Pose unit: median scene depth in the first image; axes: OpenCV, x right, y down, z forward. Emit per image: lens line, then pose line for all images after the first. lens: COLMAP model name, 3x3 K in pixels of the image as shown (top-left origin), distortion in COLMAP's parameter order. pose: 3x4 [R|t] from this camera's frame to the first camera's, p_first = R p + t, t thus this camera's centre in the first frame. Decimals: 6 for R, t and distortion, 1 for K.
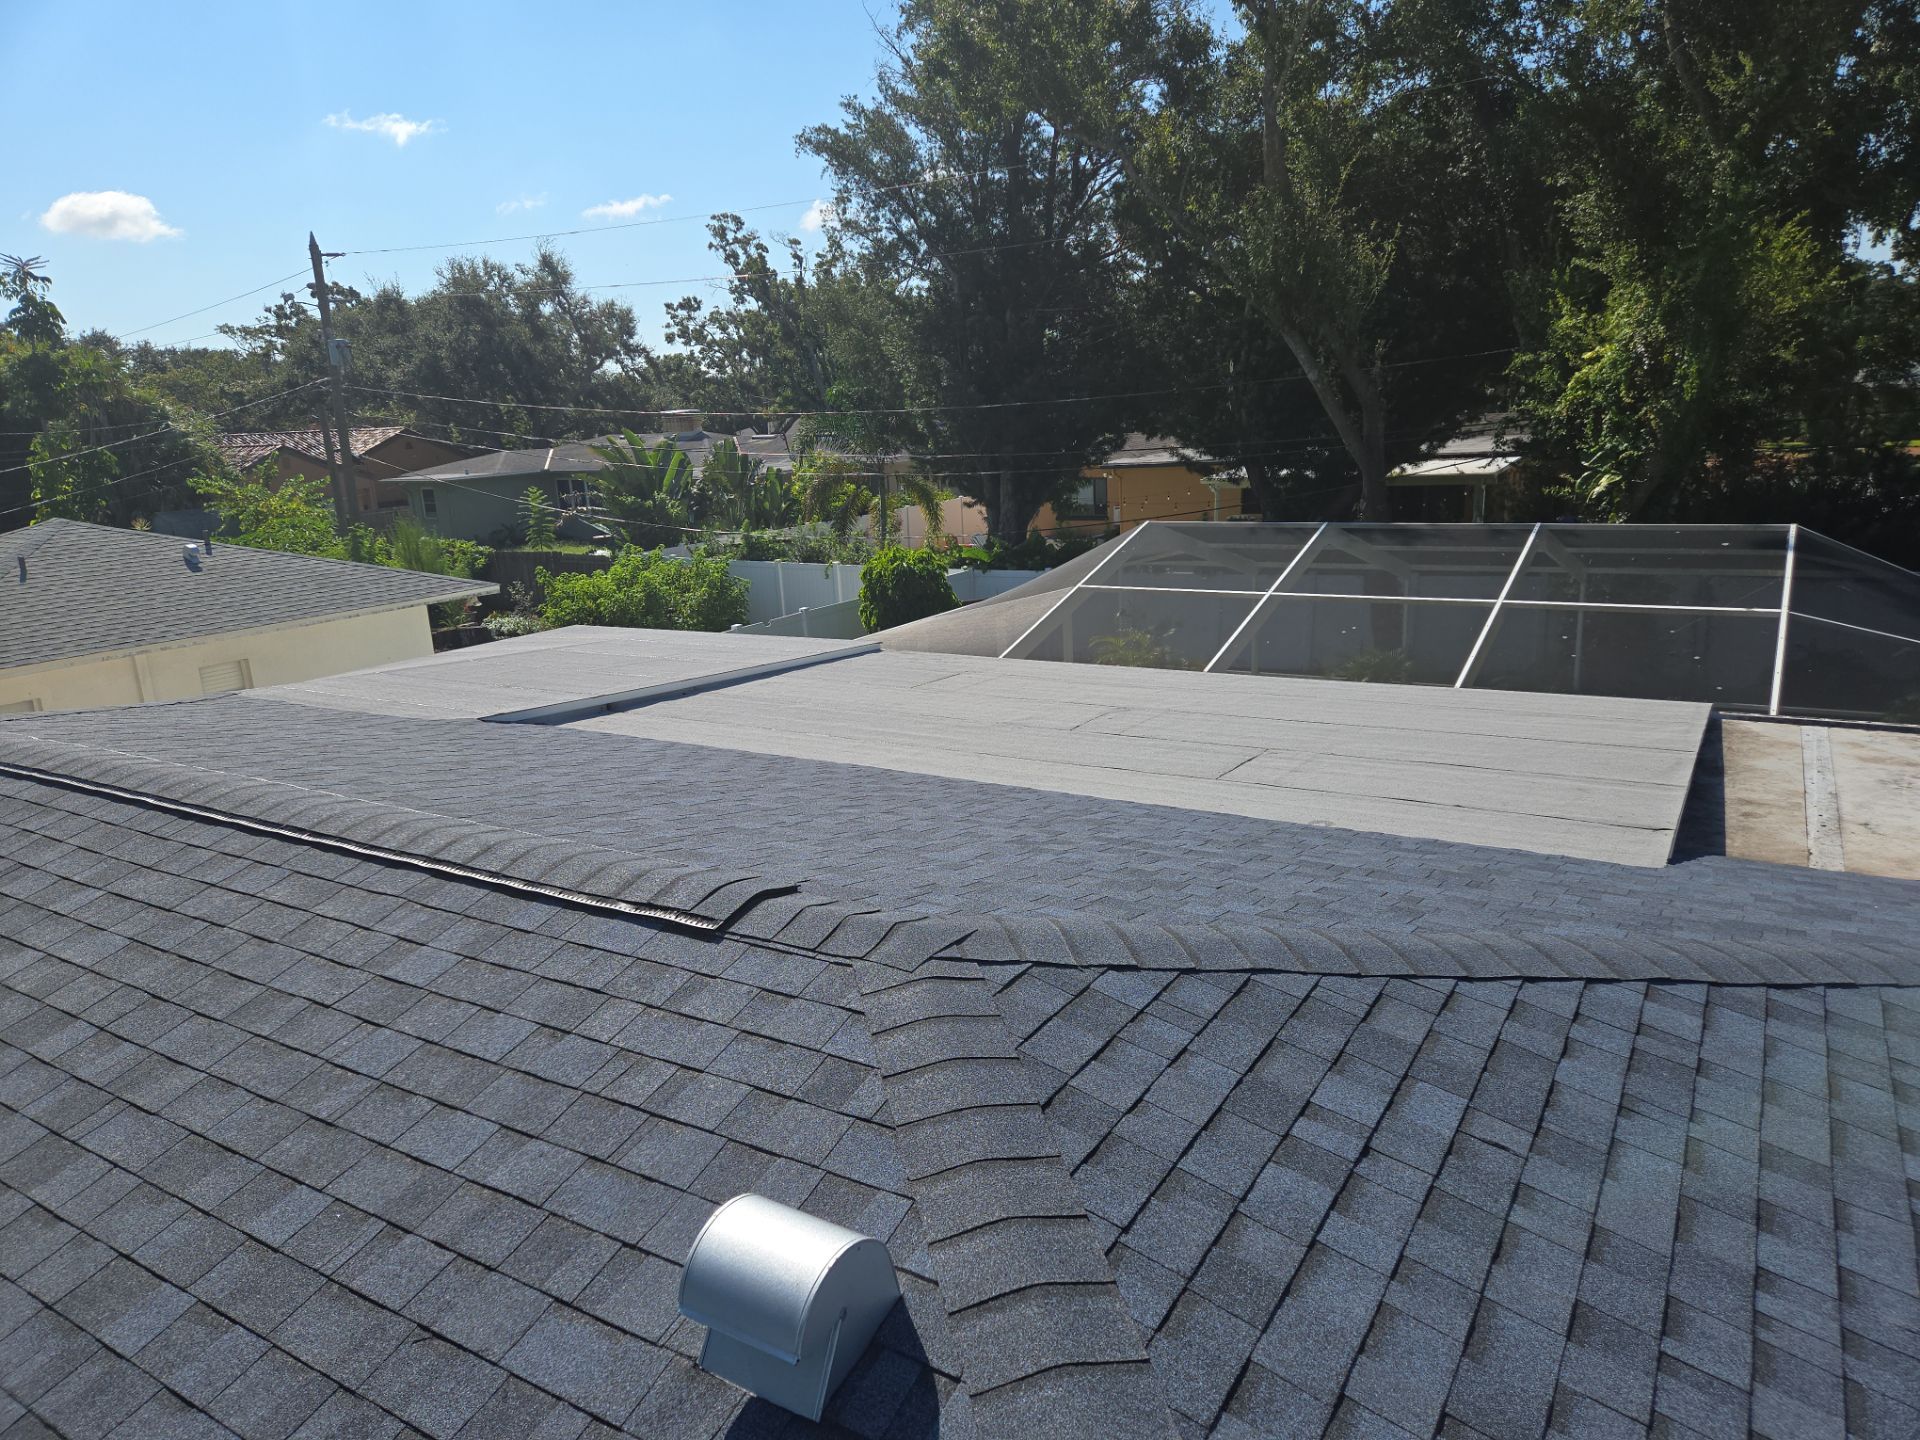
lens RADIAL K [[1279.9, 0, 954.0], [0, 1279.9, 740.3], [0, 0, 1]] dist [0.082819, -0.071584]
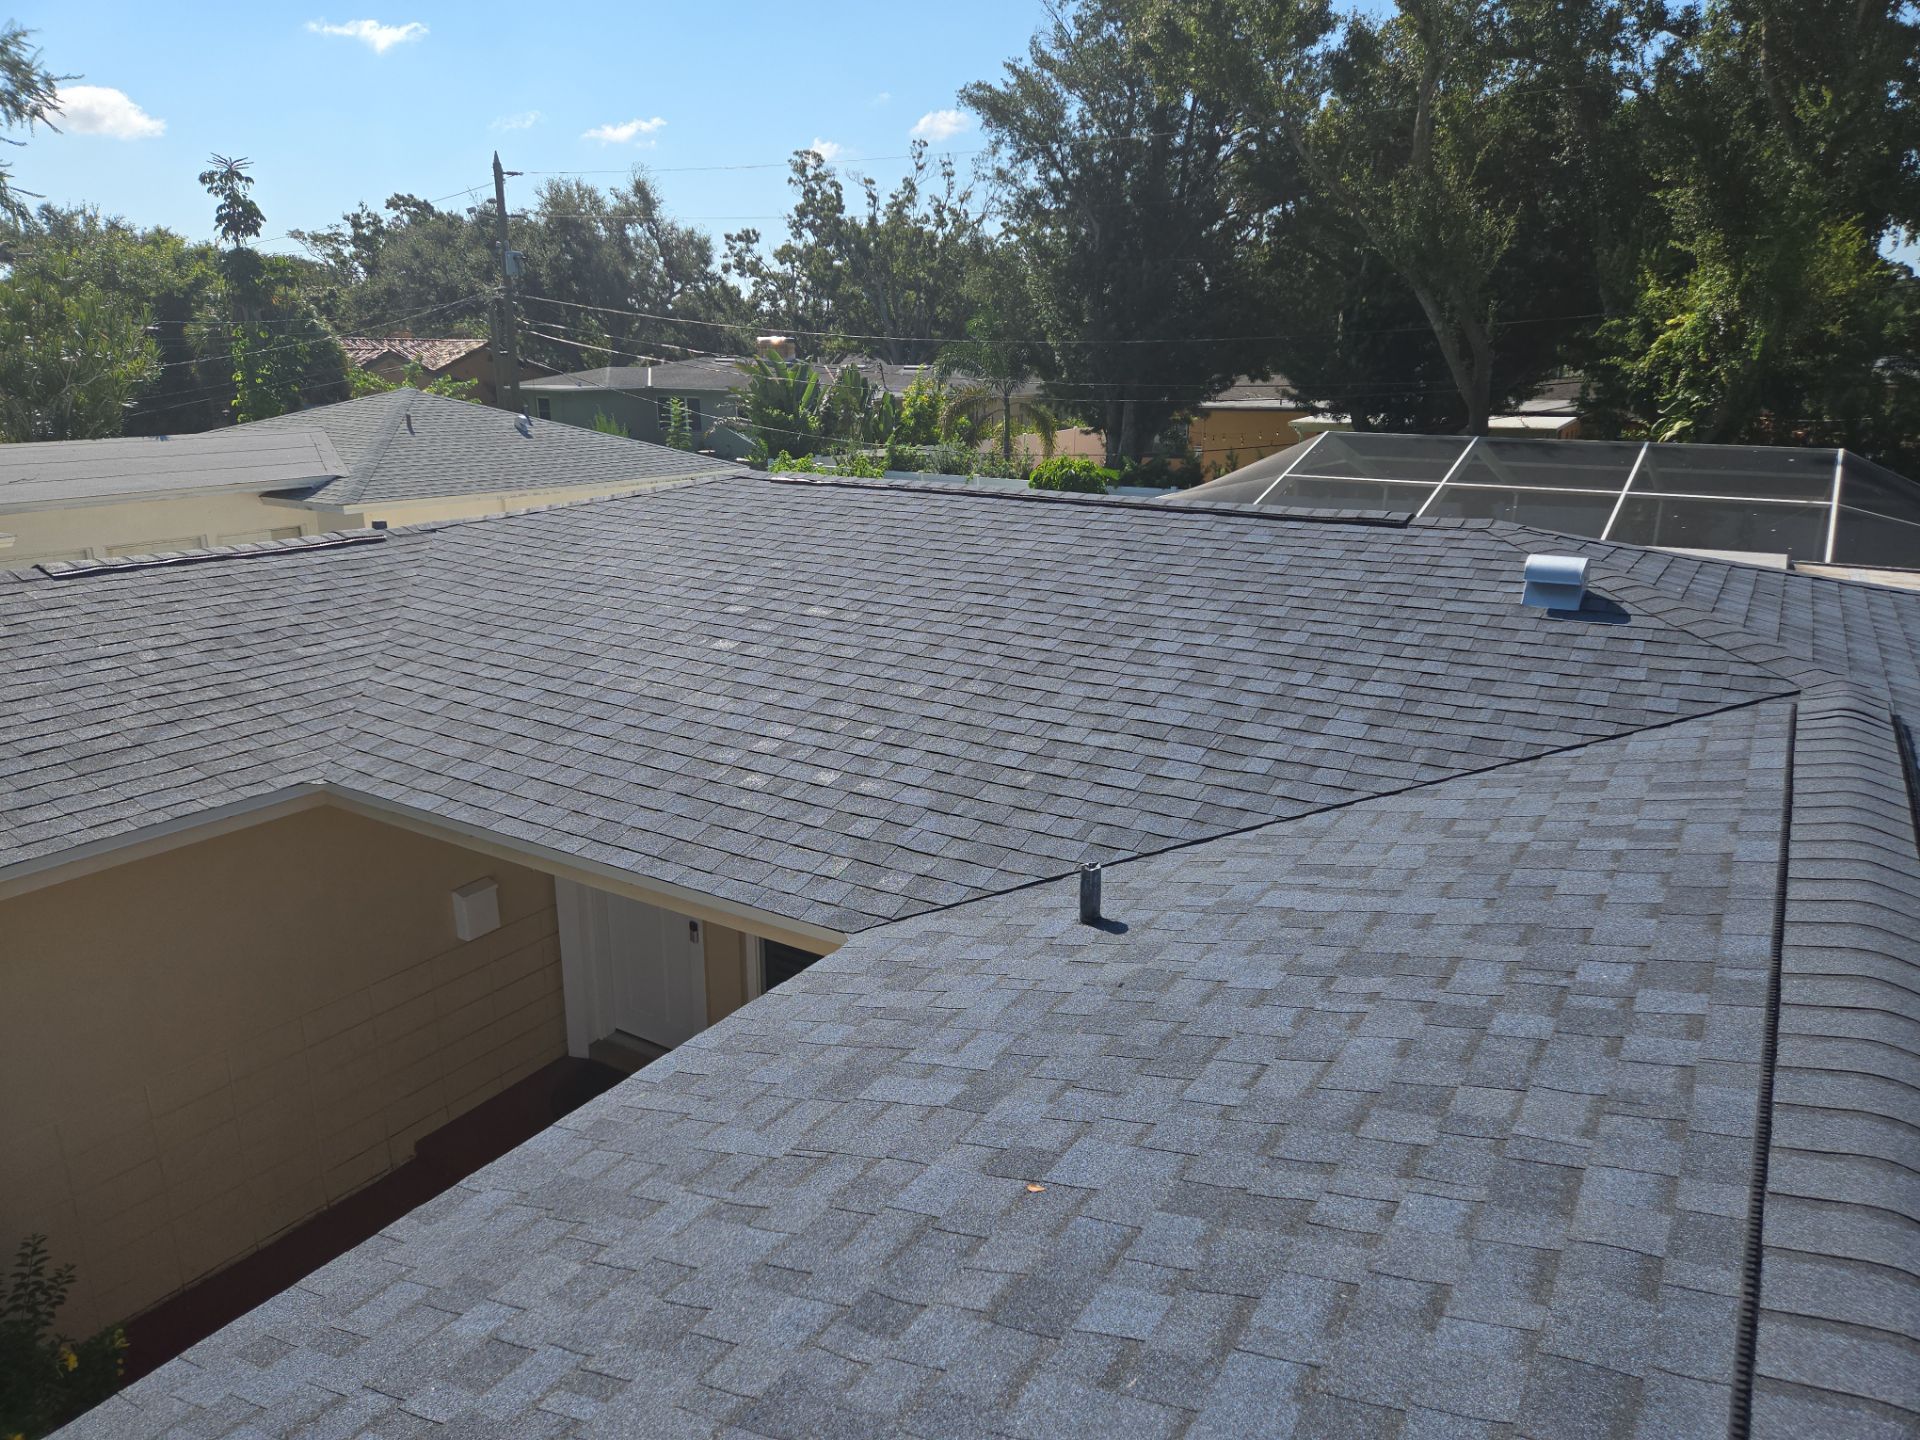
lens RADIAL K [[1279.9, 0, 956.0], [0, 1279.9, 736.4], [0, 0, 1]] dist [0.082819, -0.071584]
pose [[0.998463, 0.053876, 0.012999, -0.168554], [-0.054276, 0.997992, 0.032662, 0.084312], [-0.011213, -0.033318, 0.999382, -0.217032]]
